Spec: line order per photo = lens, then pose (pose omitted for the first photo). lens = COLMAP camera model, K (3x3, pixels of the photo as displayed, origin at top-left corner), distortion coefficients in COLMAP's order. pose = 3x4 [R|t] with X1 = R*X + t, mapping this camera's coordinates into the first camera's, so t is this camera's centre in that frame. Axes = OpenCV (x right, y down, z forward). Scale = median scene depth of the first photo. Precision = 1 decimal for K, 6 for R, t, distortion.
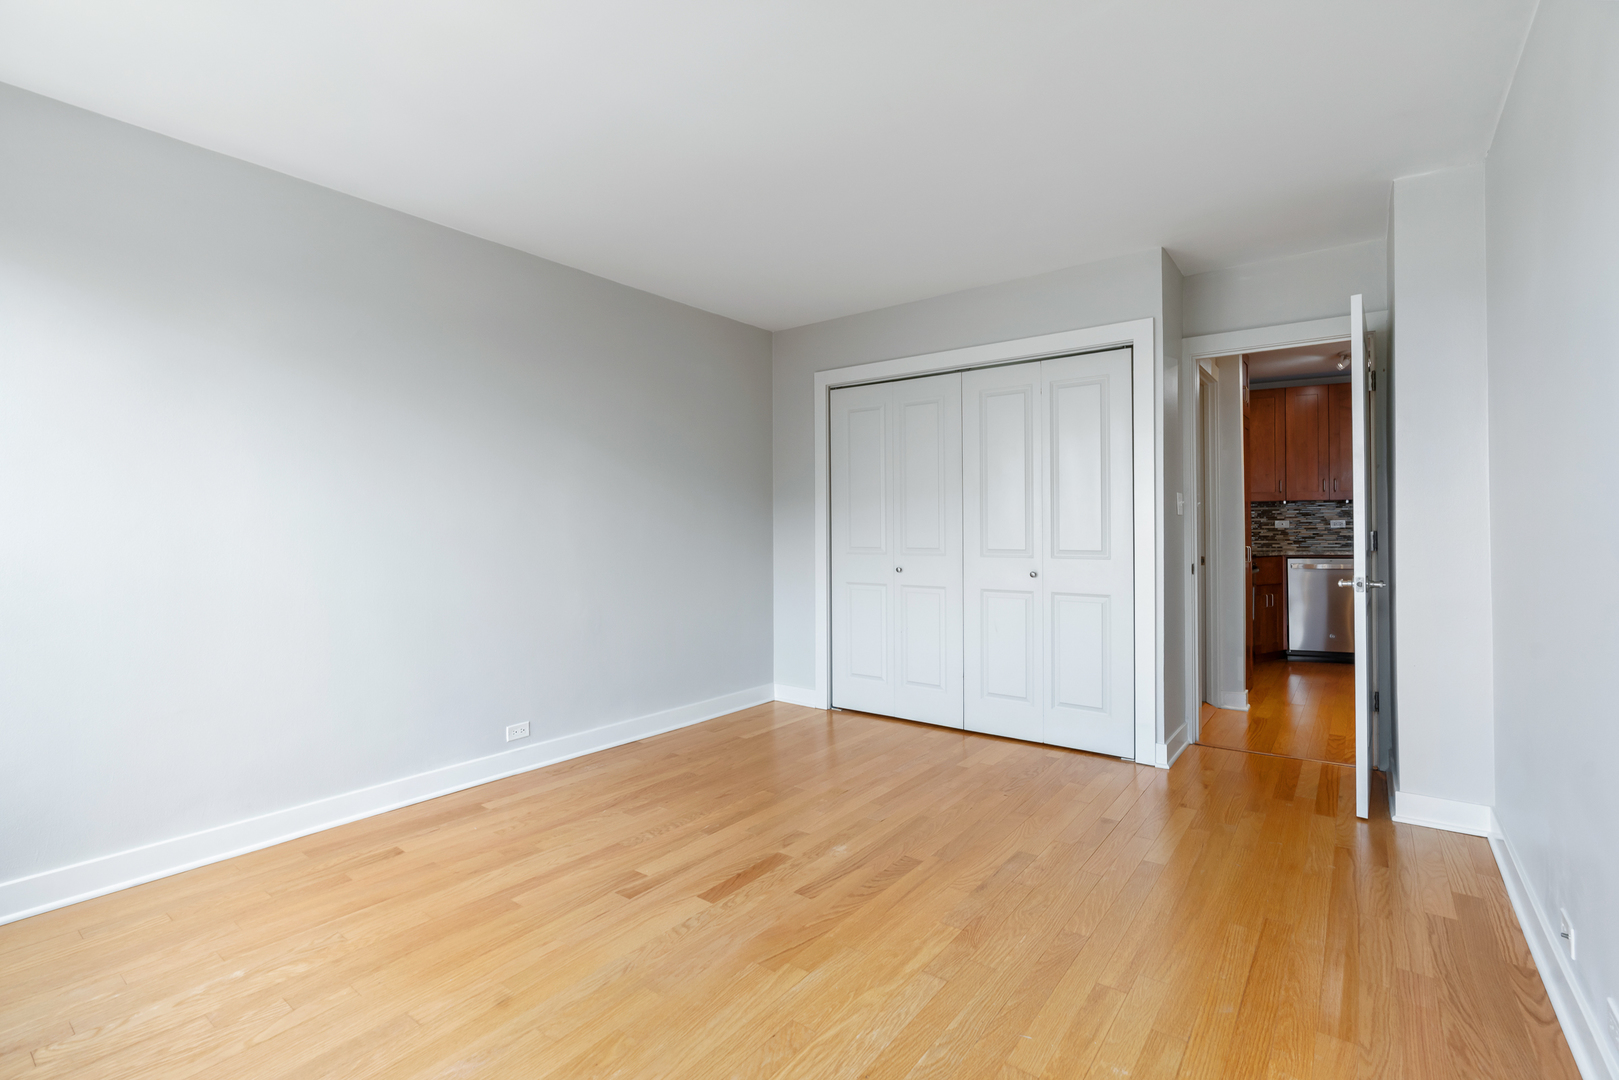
lens RADIAL K [[730.6, 0, 842.0], [0, 730.6, 525.7], [0, 0, 1]] dist [-0.010153, 0.003255]
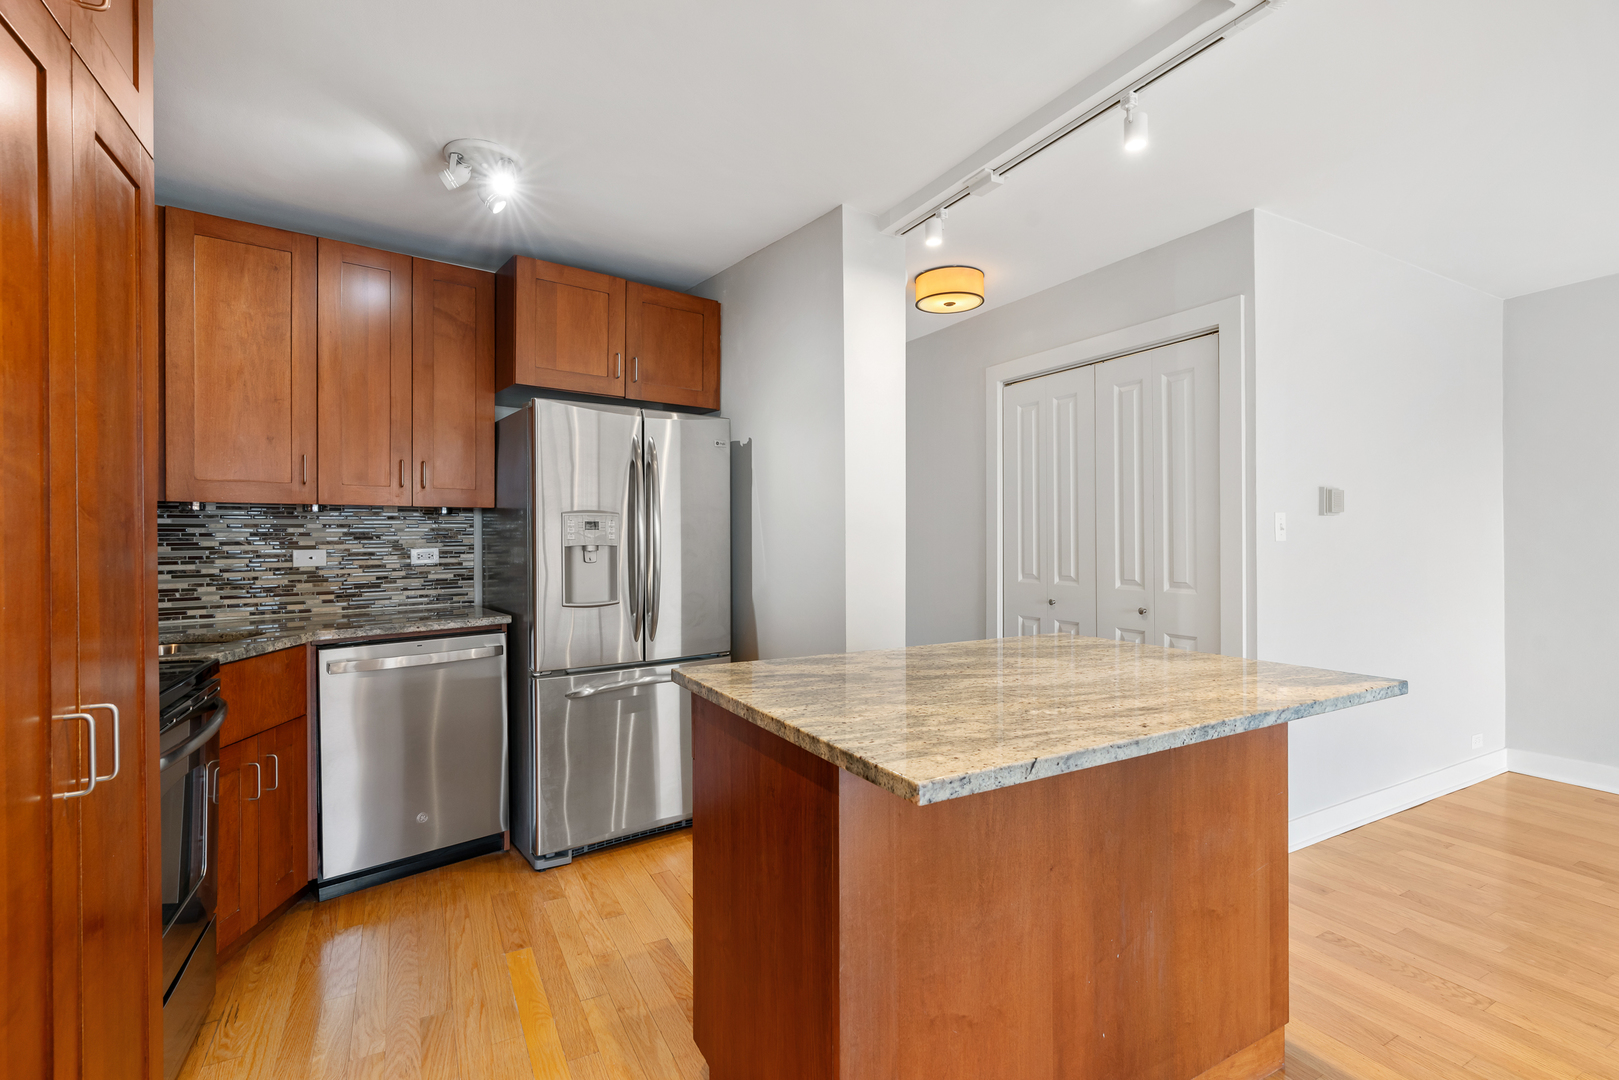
lens RADIAL K [[730.6, 0, 771.4], [0, 730.6, 538.4], [0, 0, 1]] dist [-0.010153, 0.003255]
pose [[0.465404, 0.004222, 0.885088, 0.352044], [0.001238, 0.999985, -0.005421, -0.011544], [-0.885097, 0.003618, 0.465392, 0.560051]]
